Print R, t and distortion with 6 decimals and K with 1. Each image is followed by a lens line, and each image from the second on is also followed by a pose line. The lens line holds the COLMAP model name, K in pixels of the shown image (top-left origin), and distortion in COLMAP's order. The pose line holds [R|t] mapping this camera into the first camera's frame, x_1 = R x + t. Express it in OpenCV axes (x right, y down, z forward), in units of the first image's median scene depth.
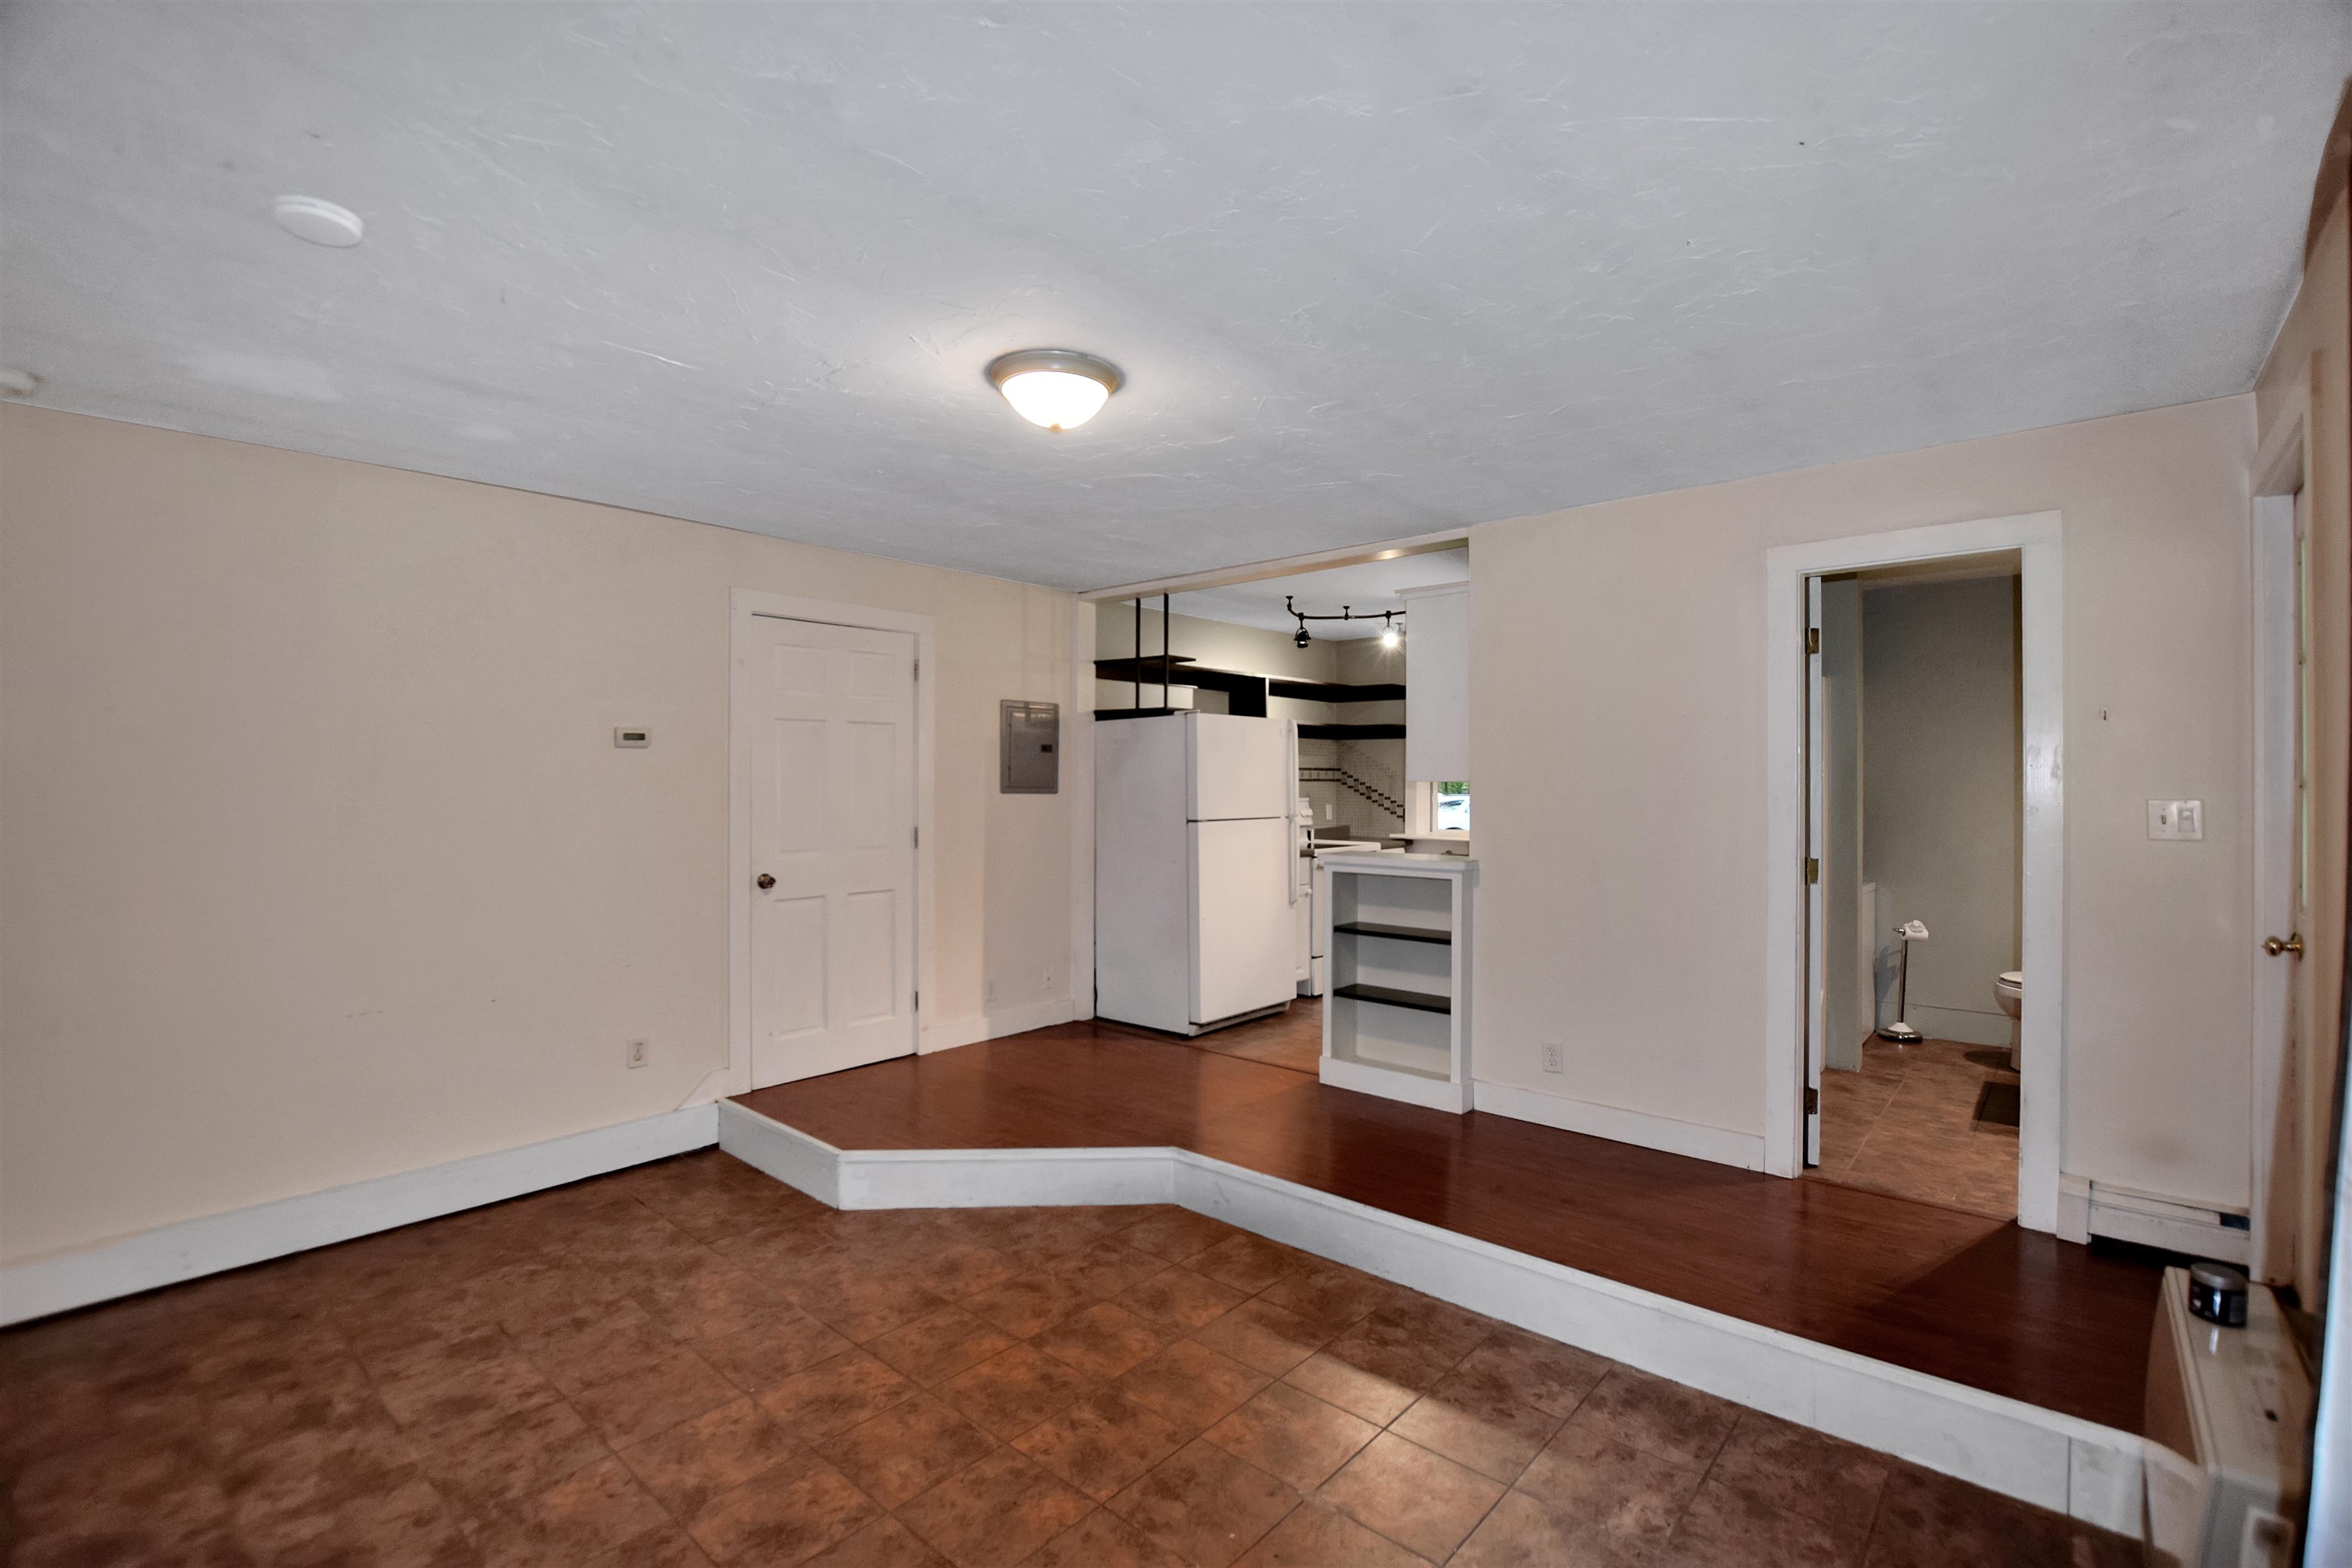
lens RADIAL K [[1048.2, 0, 1176.0], [0, 1048.2, 784.0], [0, 0, 1]] dist [-0.025776, -0.000123]
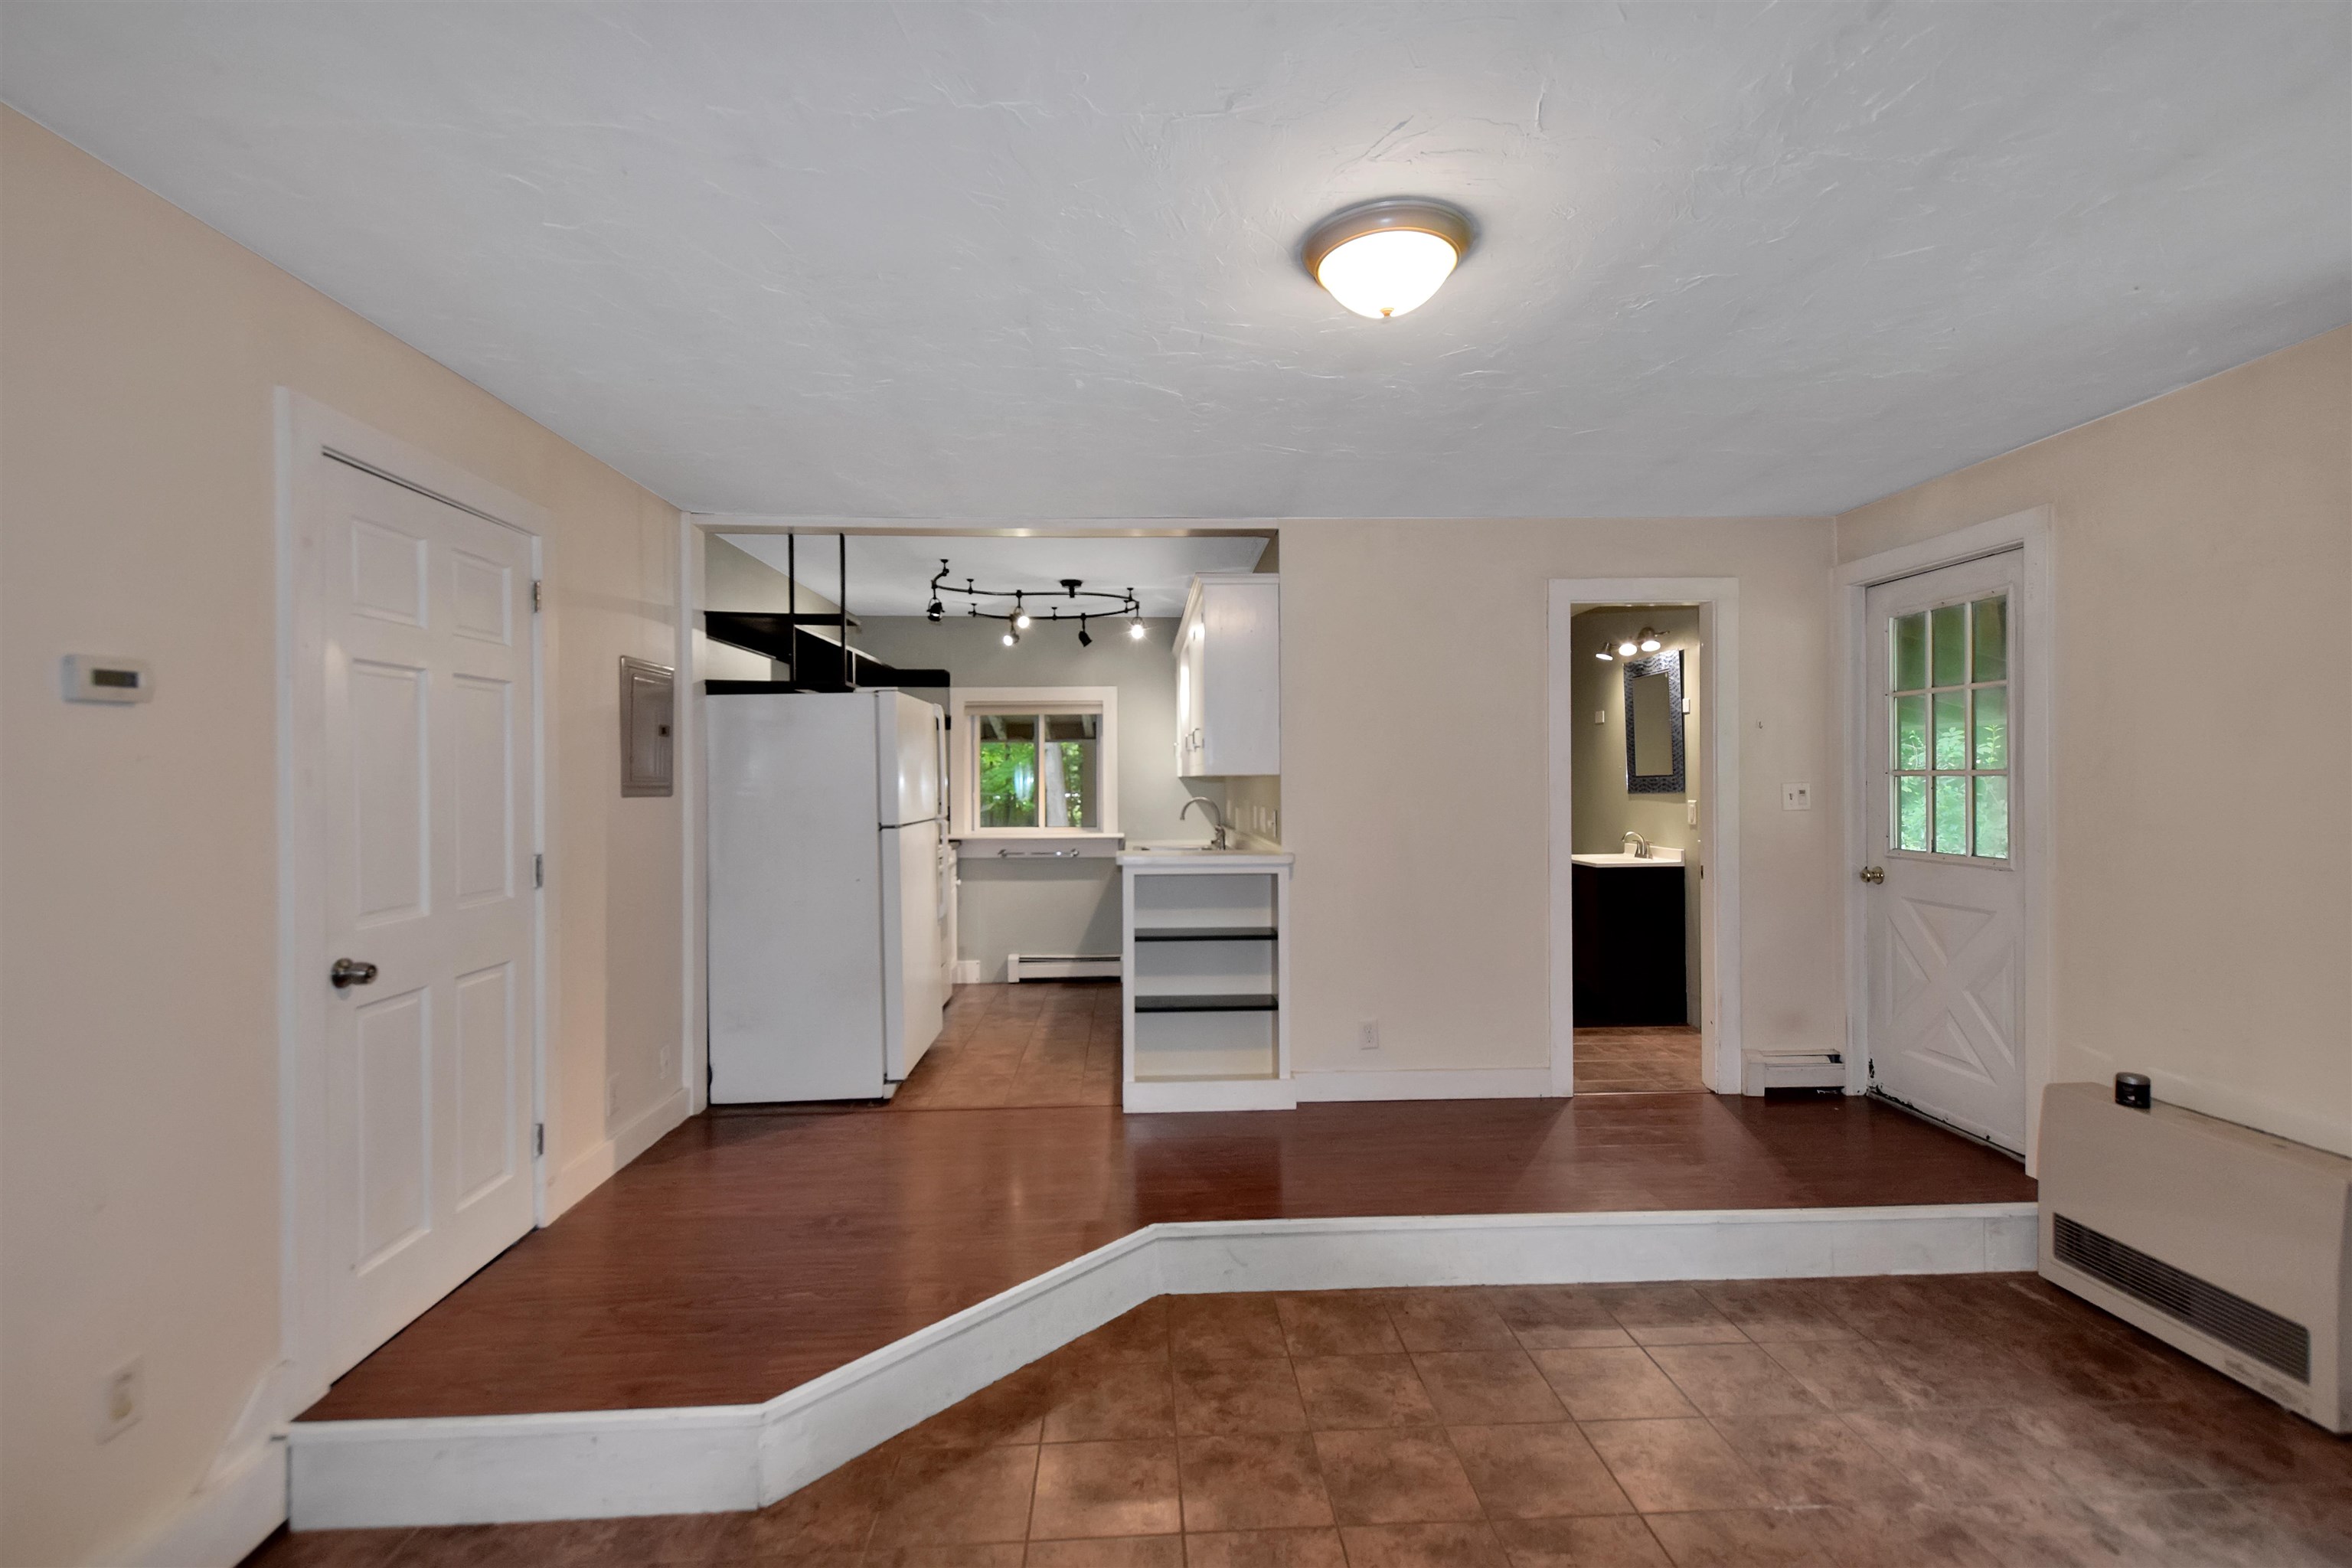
lens RADIAL K [[1051.4, 0, 1175.4], [0, 1051.4, 787.4], [0, 0, 1]] dist [0.023709, -0.013388]
pose [[0.711596, -0.012089, 0.702485, -0.691777], [0.008483, 0.999927, 0.008615, 0.000102], [-0.702538, -0.000172, 0.711647, 0.496190]]
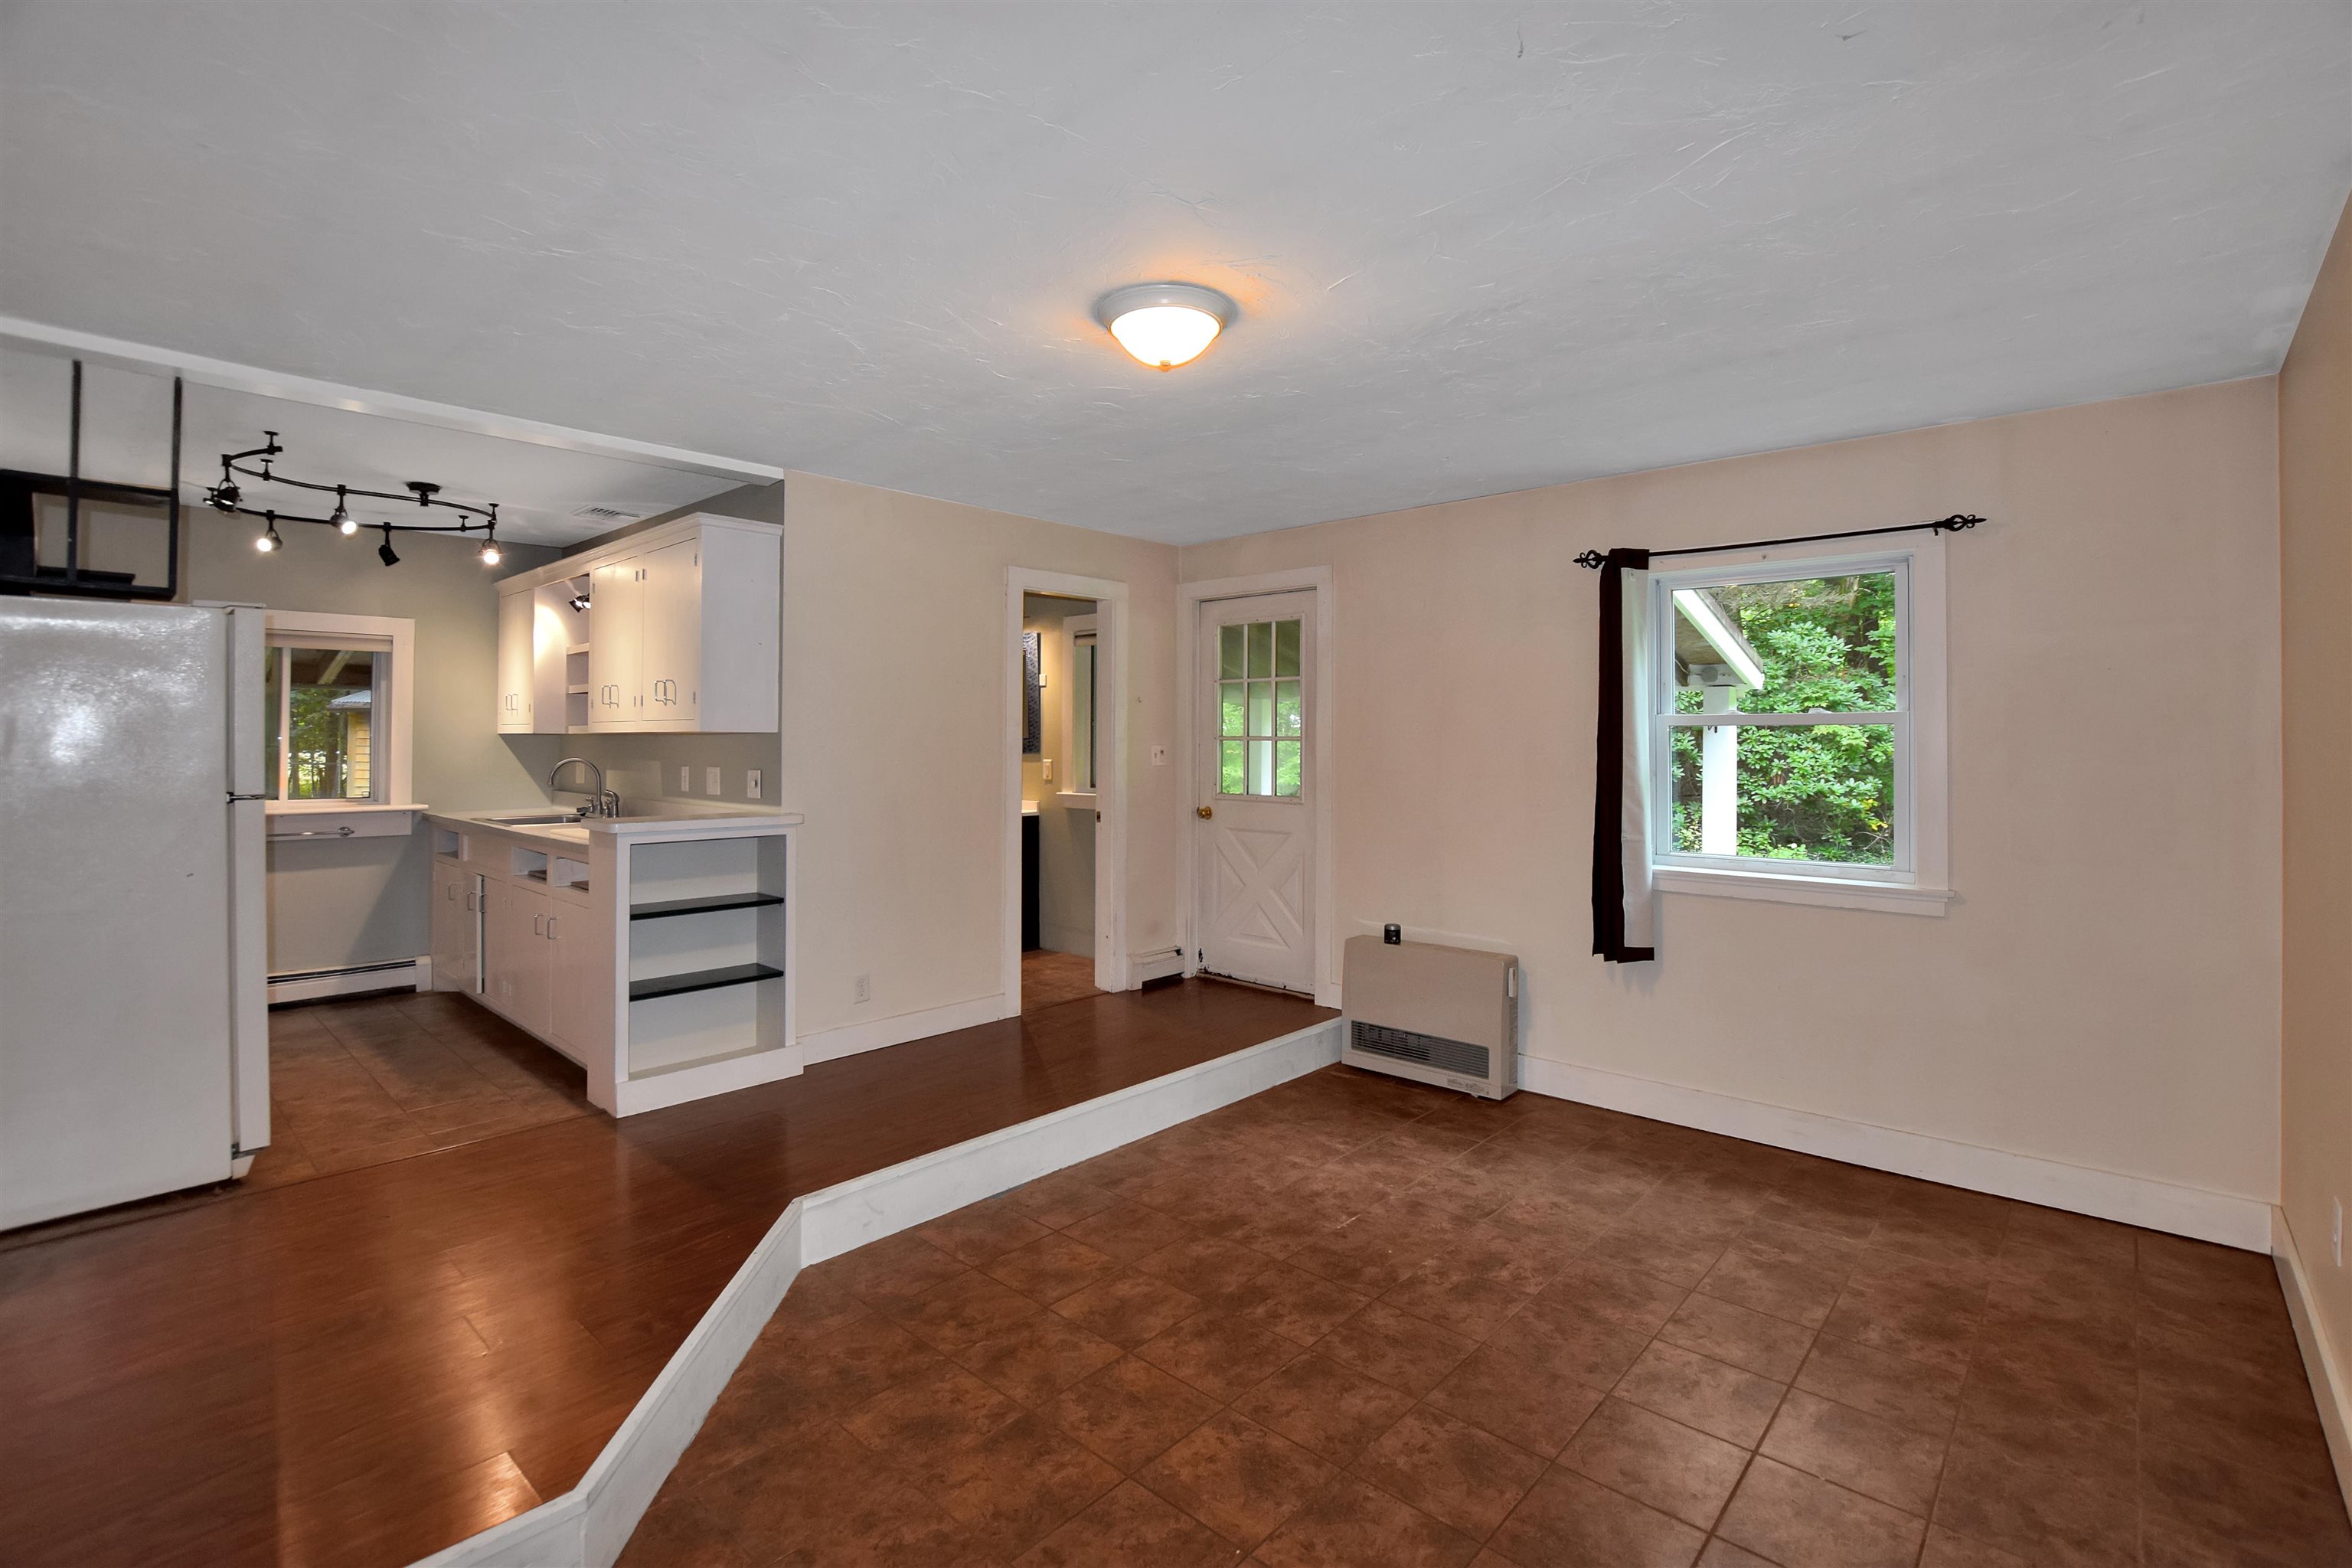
lens RADIAL K [[1070.8, 0, 1184.2], [0, 1070.8, 730.6], [0, 0, 1]] dist [-0.025623, -0.000022]
pose [[0.003044, 0.009372, 0.999951, -0.979267], [-0.001995, 0.999954, -0.009366, 0.006041], [-0.999993, -0.001966, 0.003063, 0.870045]]
